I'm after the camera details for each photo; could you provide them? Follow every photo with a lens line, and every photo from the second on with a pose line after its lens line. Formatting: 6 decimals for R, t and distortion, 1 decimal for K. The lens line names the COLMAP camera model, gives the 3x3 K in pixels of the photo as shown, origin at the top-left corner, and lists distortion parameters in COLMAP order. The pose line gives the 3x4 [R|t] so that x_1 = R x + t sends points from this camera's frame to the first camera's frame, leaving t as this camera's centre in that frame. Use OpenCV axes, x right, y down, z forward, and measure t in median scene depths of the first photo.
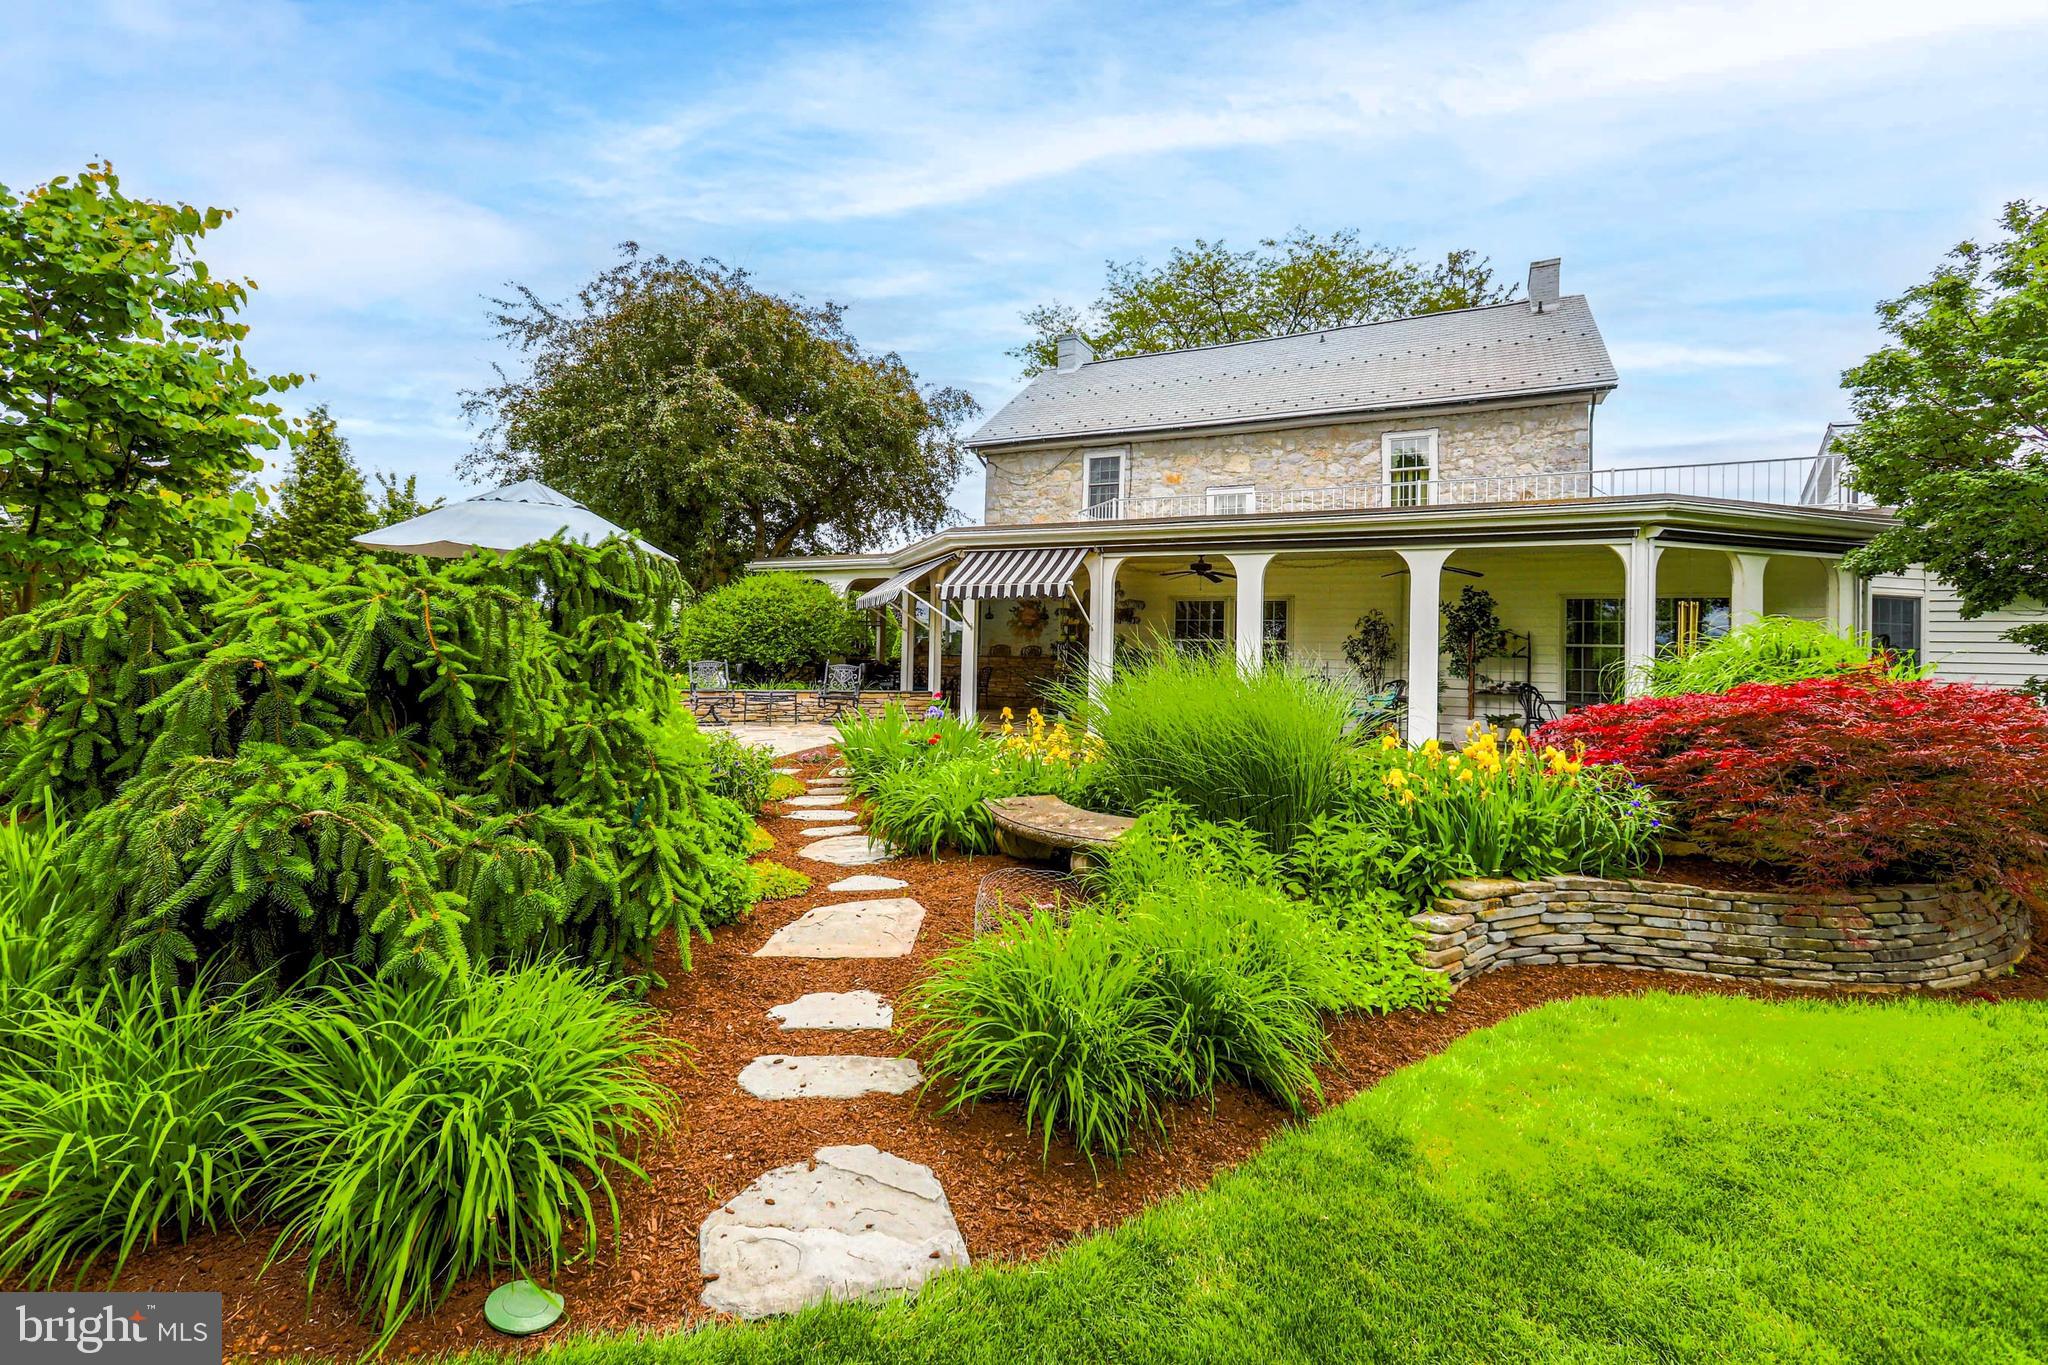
lens RADIAL K [[883.4, 0, 1047.5], [0, 883.4, 634.1], [0, 0, 1]] dist [0.014953, -0.000030]
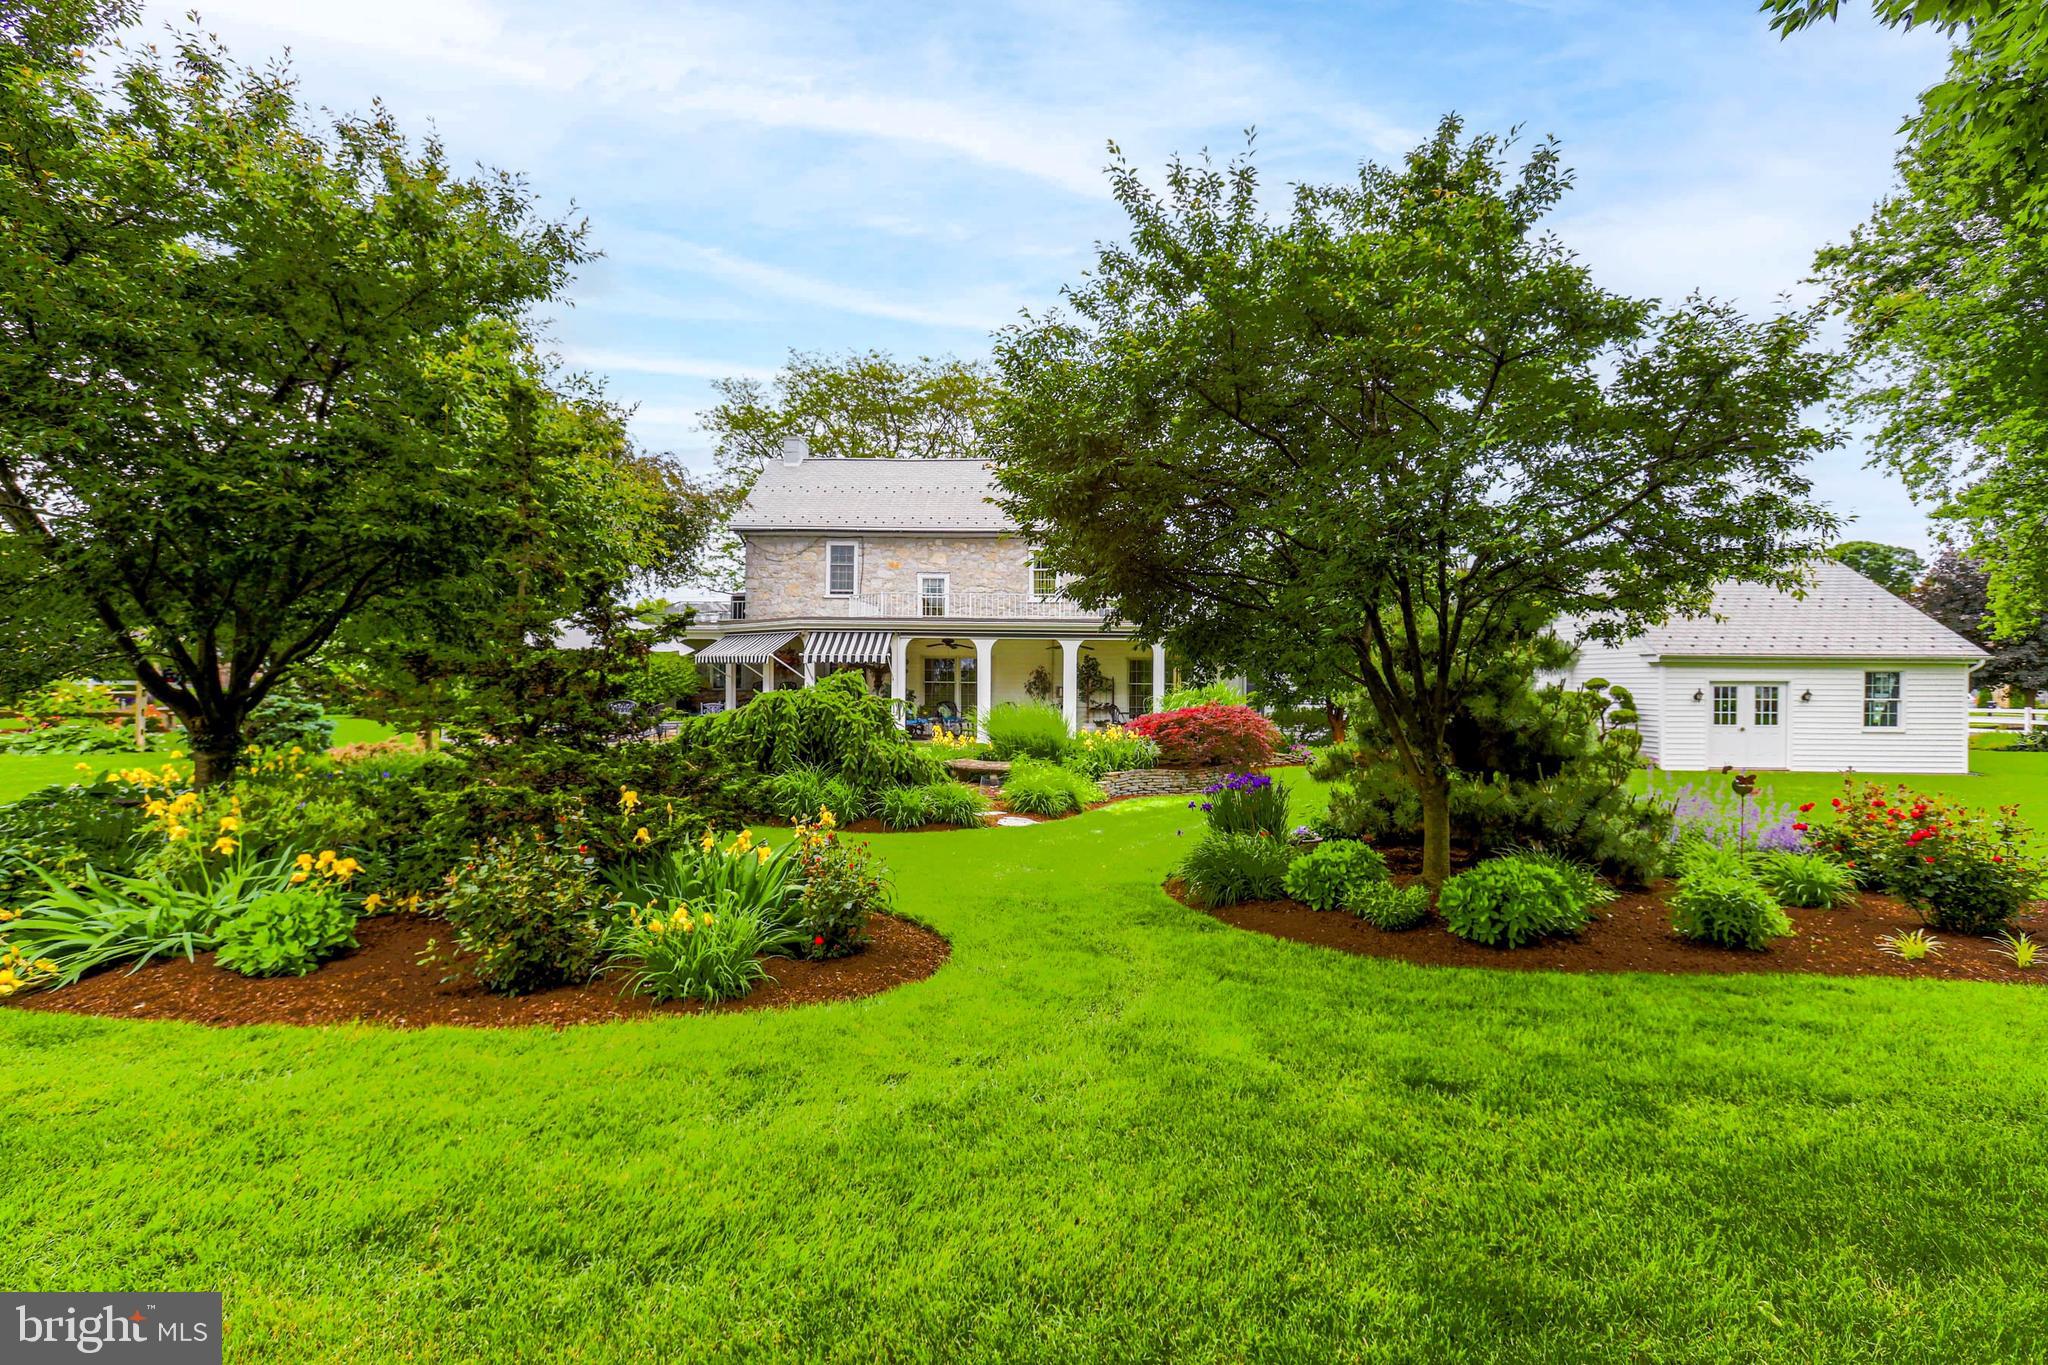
lens RADIAL K [[883.4, 0, 1047.5], [0, 883.4, 634.1], [0, 0, 1]] dist [0.014953, -0.000030]
pose [[0.902877, 0.005672, 0.429861, -0.418110], [0.001168, 0.999877, -0.015648, -0.066784], [-0.429897, 0.014630, 0.902760, -0.683386]]
